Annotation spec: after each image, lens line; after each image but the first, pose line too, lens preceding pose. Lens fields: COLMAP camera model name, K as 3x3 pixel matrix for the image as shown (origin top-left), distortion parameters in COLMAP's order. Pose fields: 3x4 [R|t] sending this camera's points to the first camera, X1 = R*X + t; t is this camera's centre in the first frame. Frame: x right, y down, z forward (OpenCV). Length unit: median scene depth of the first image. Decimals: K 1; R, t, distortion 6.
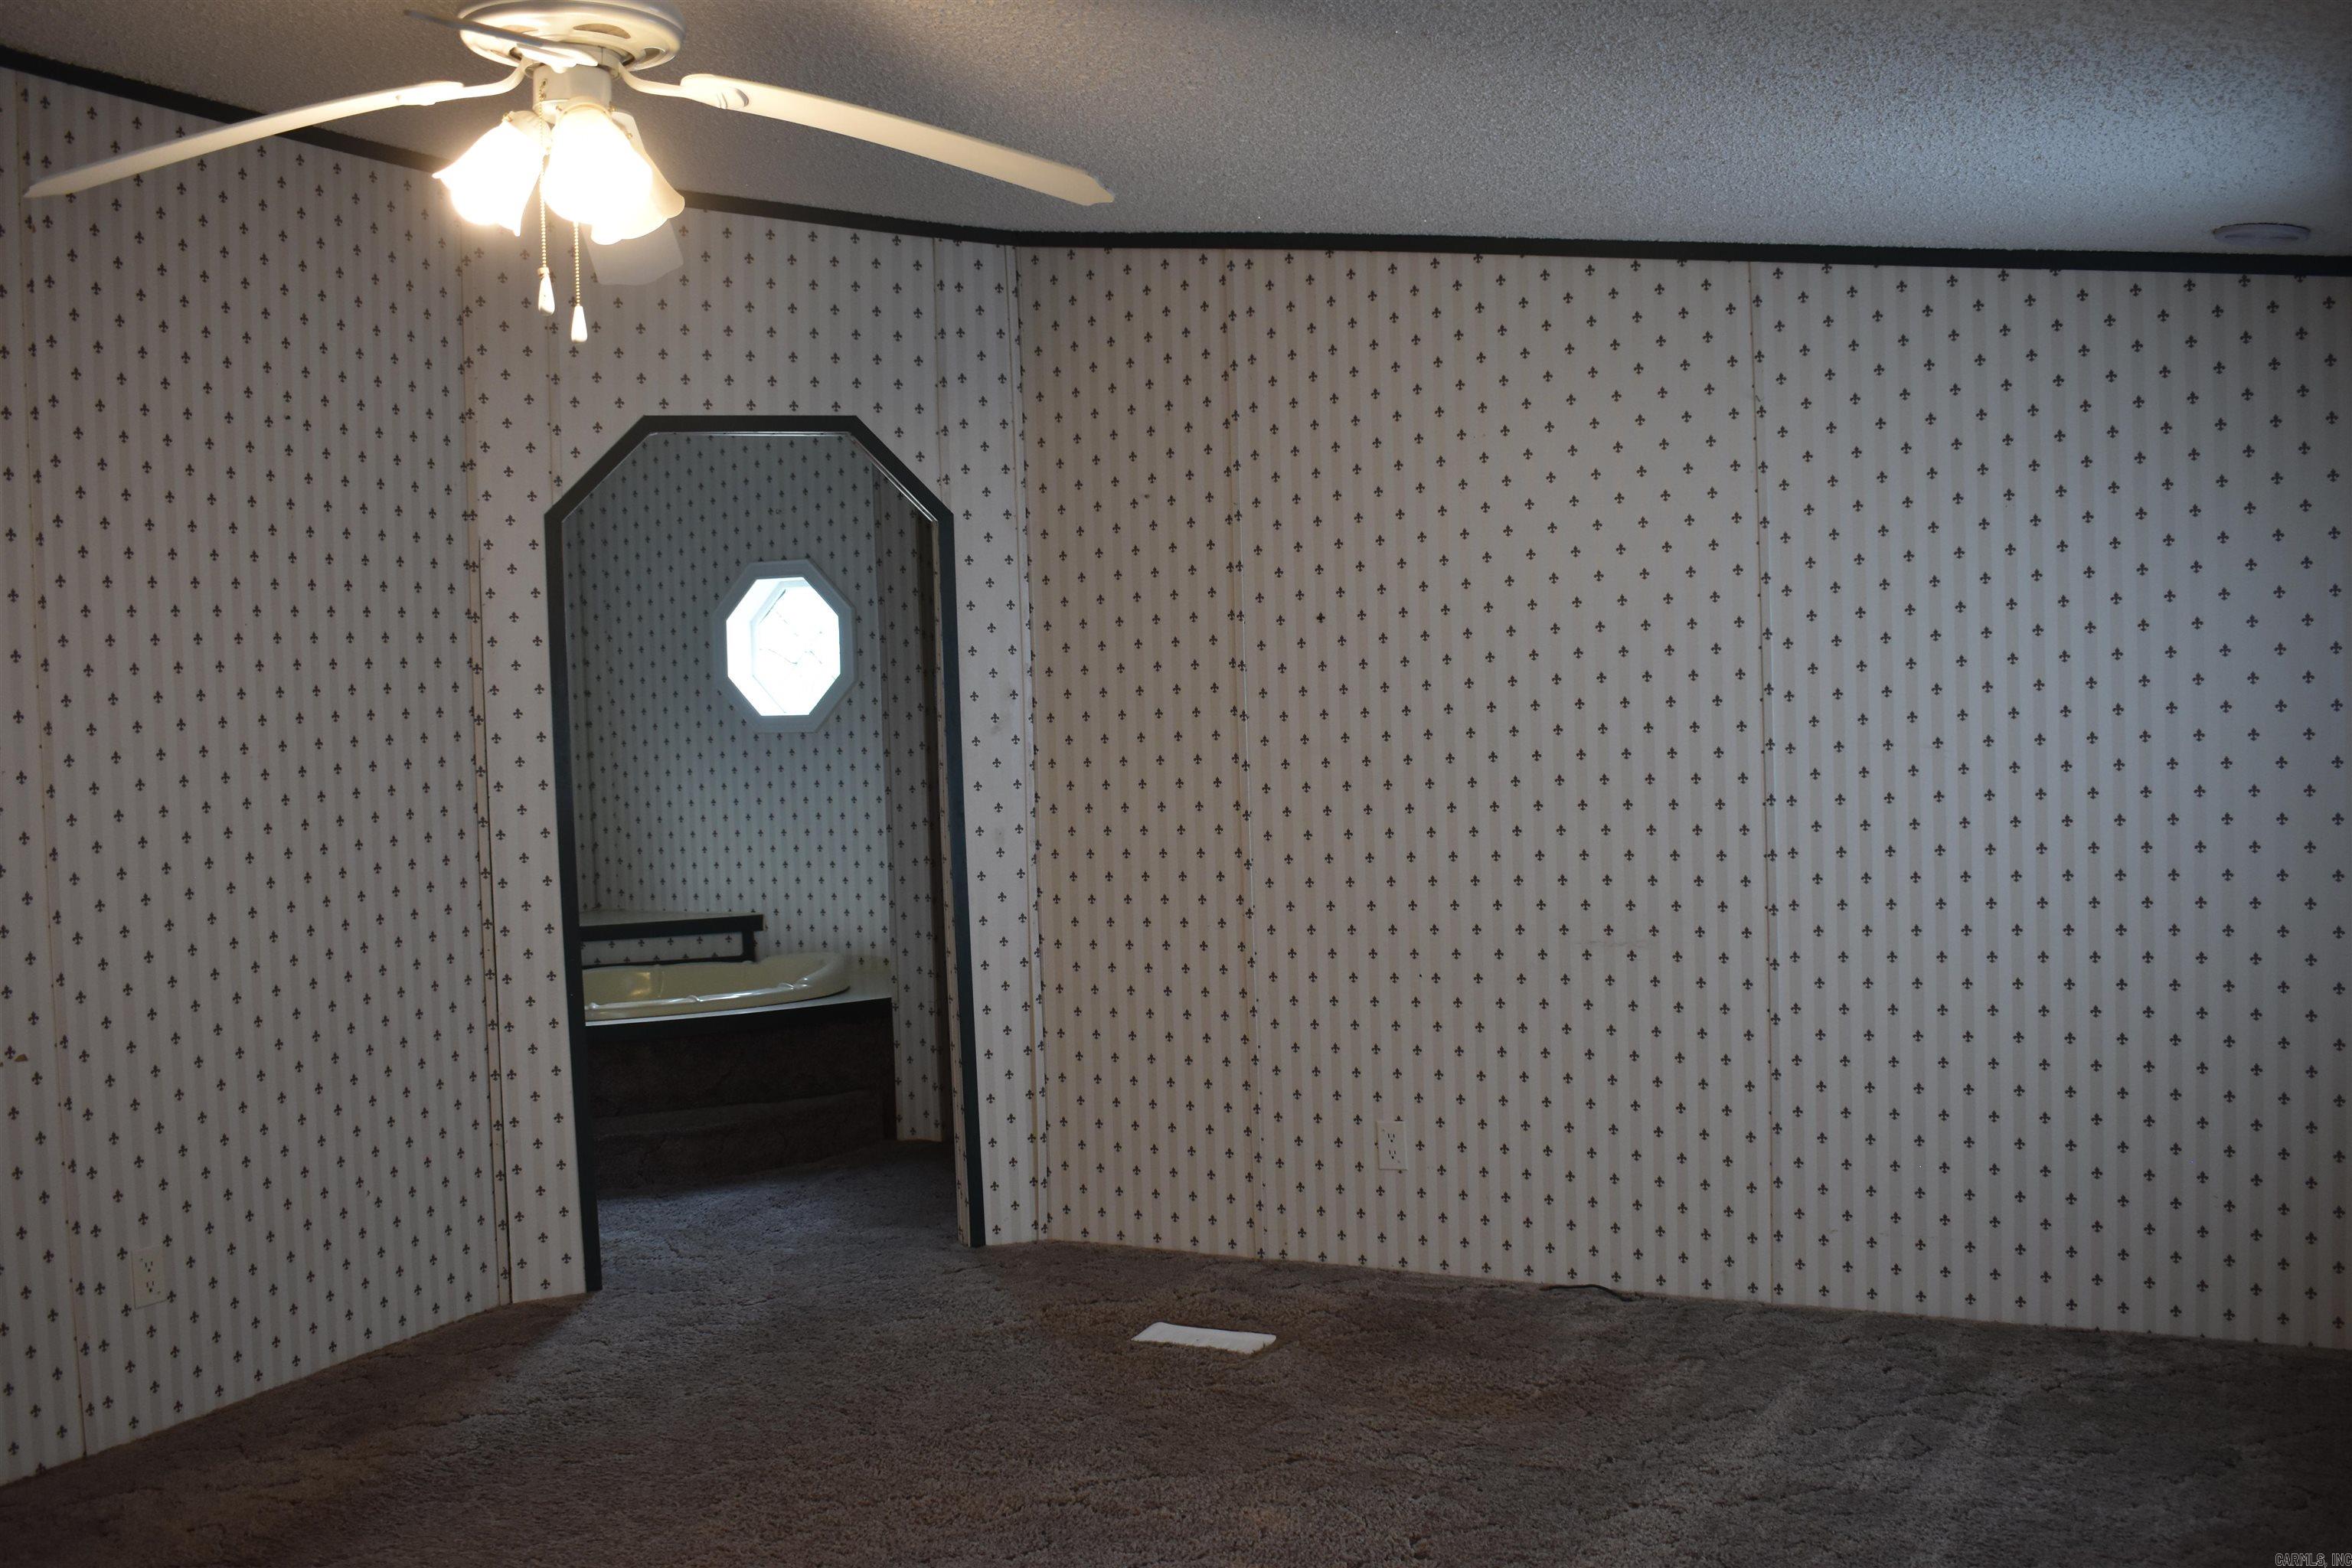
lens RADIAL K [[2218.7, 0, 1176.0], [0, 2218.7, 784.0], [0, 0, 1]] dist [-0.078716, 0.005664]
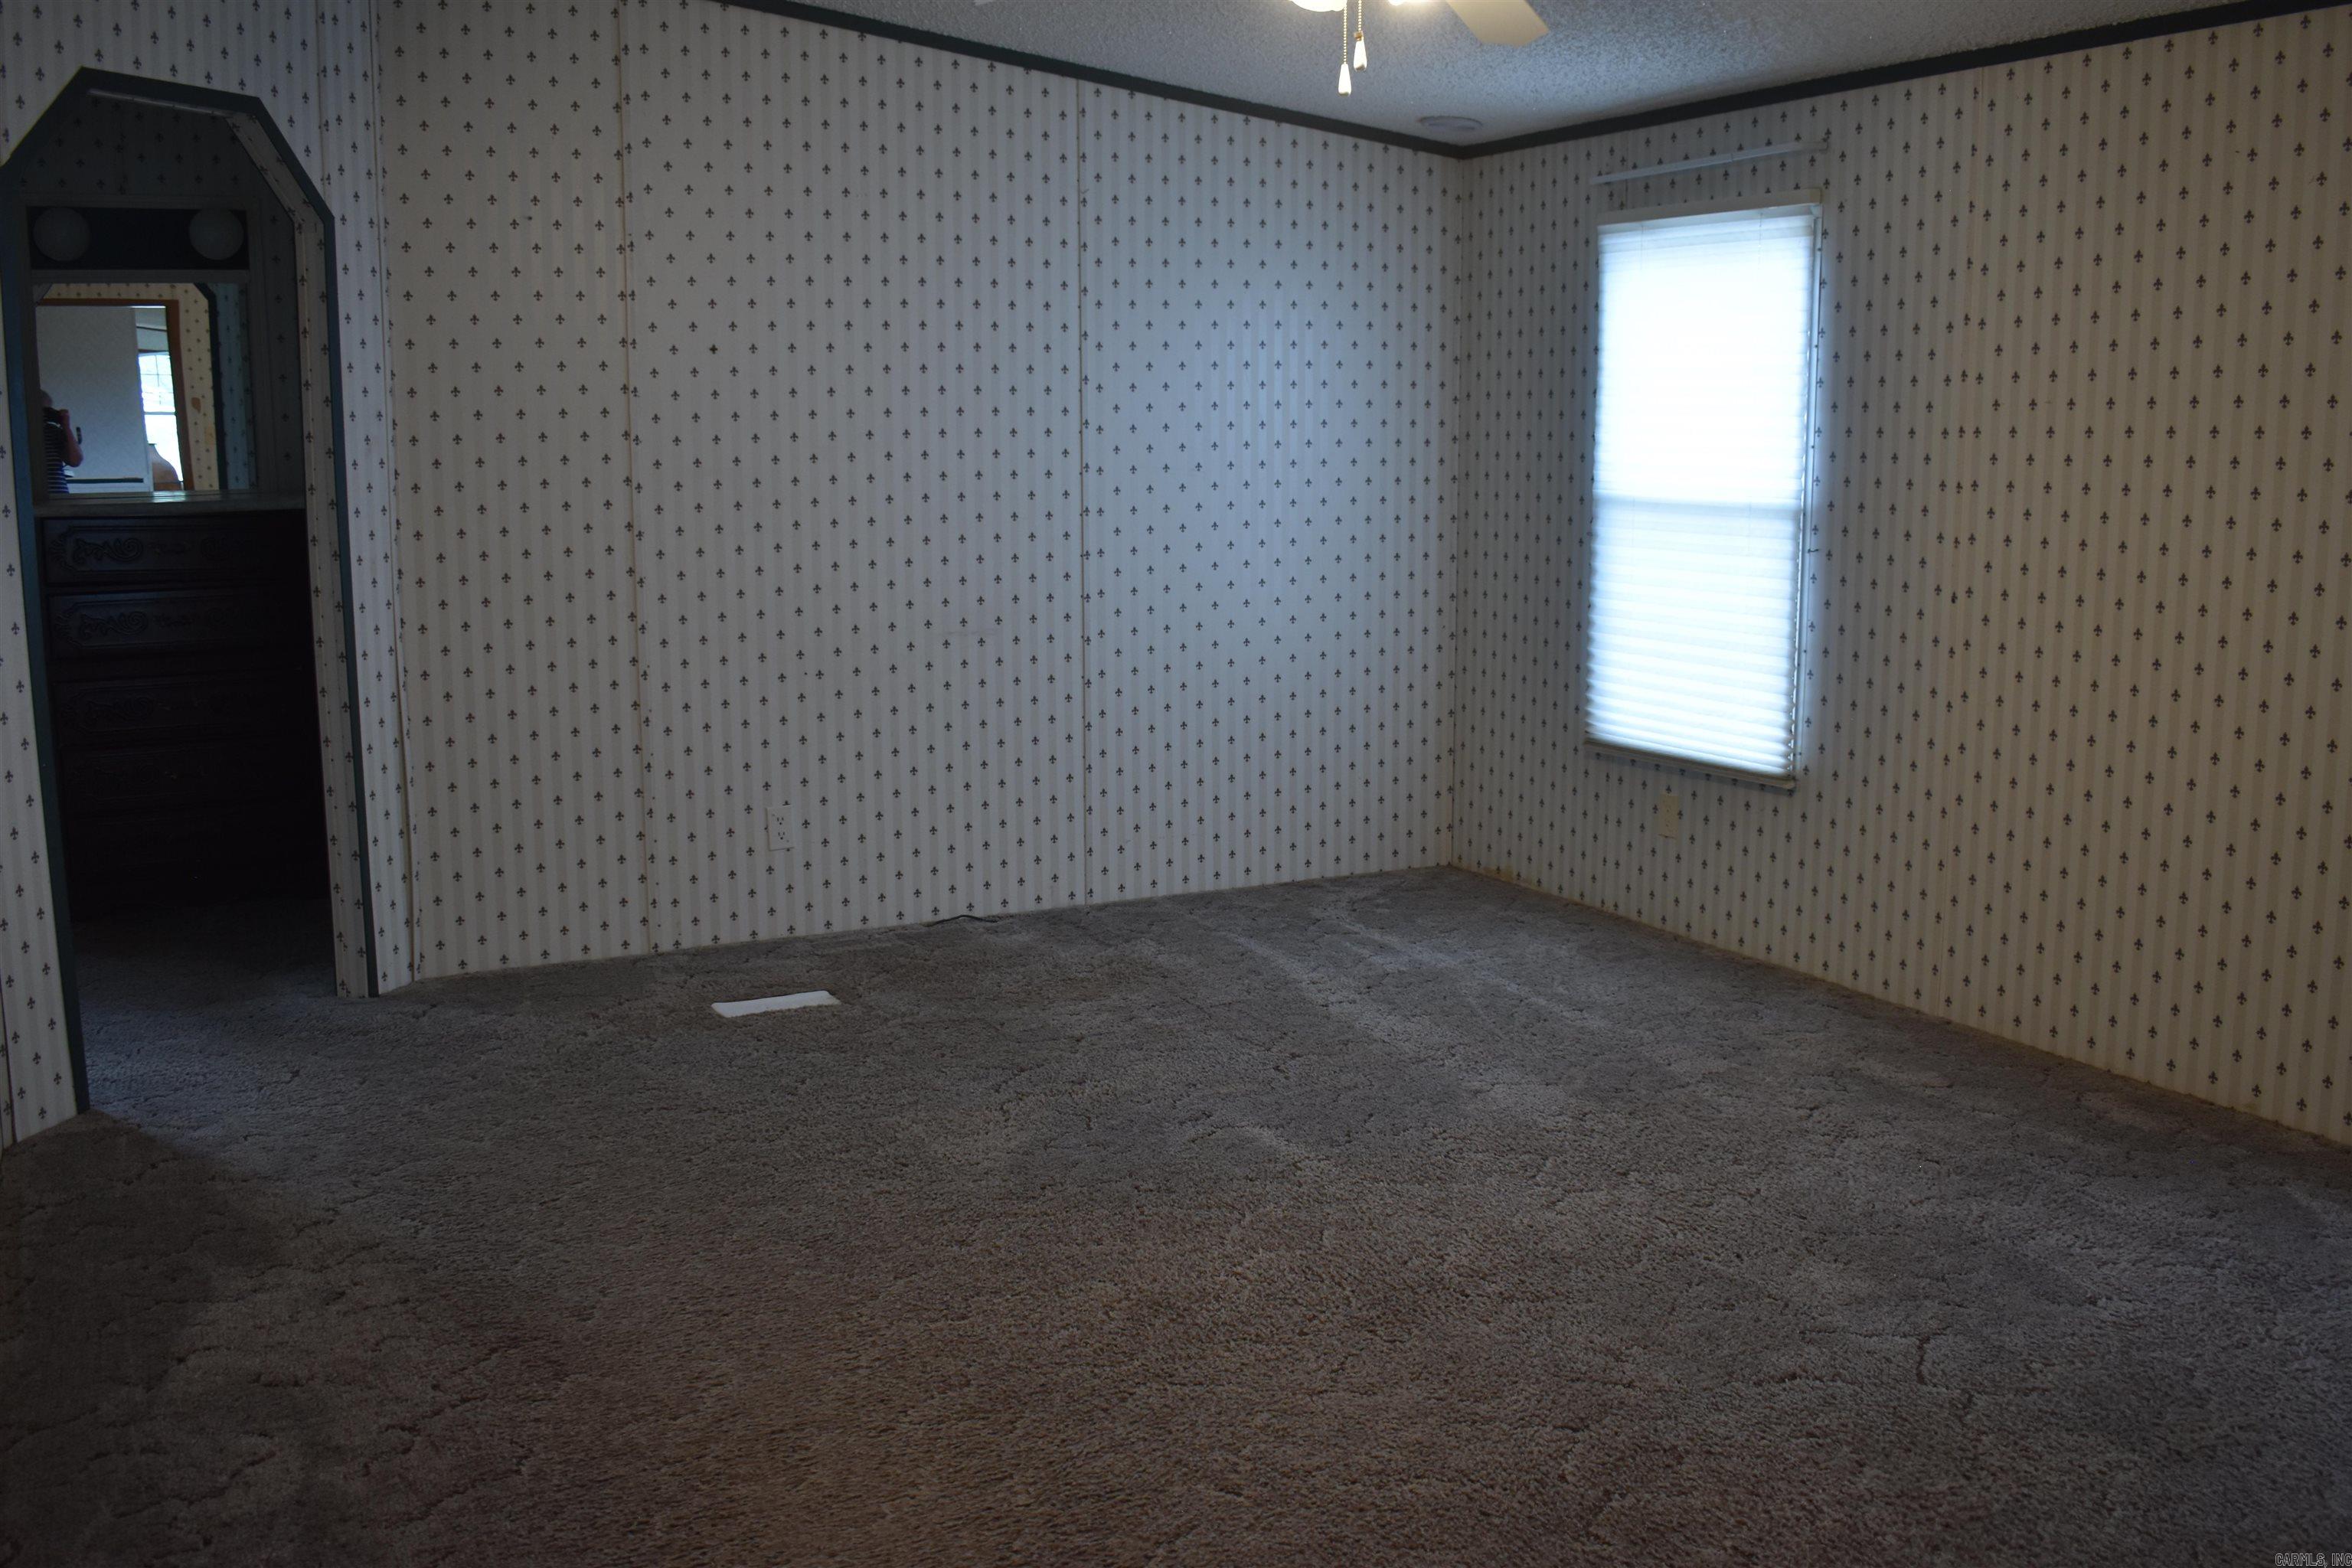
lens RADIAL K [[2218.7, 0, 1176.0], [0, 2218.7, 784.0], [0, 0, 1]] dist [-0.078716, 0.005664]
pose [[0.601639, -0.100864, 0.792374, -0.668764], [0.021498, 0.993681, 0.110166, 0.021840], [-0.798478, -0.049246, 0.600006, 0.166454]]
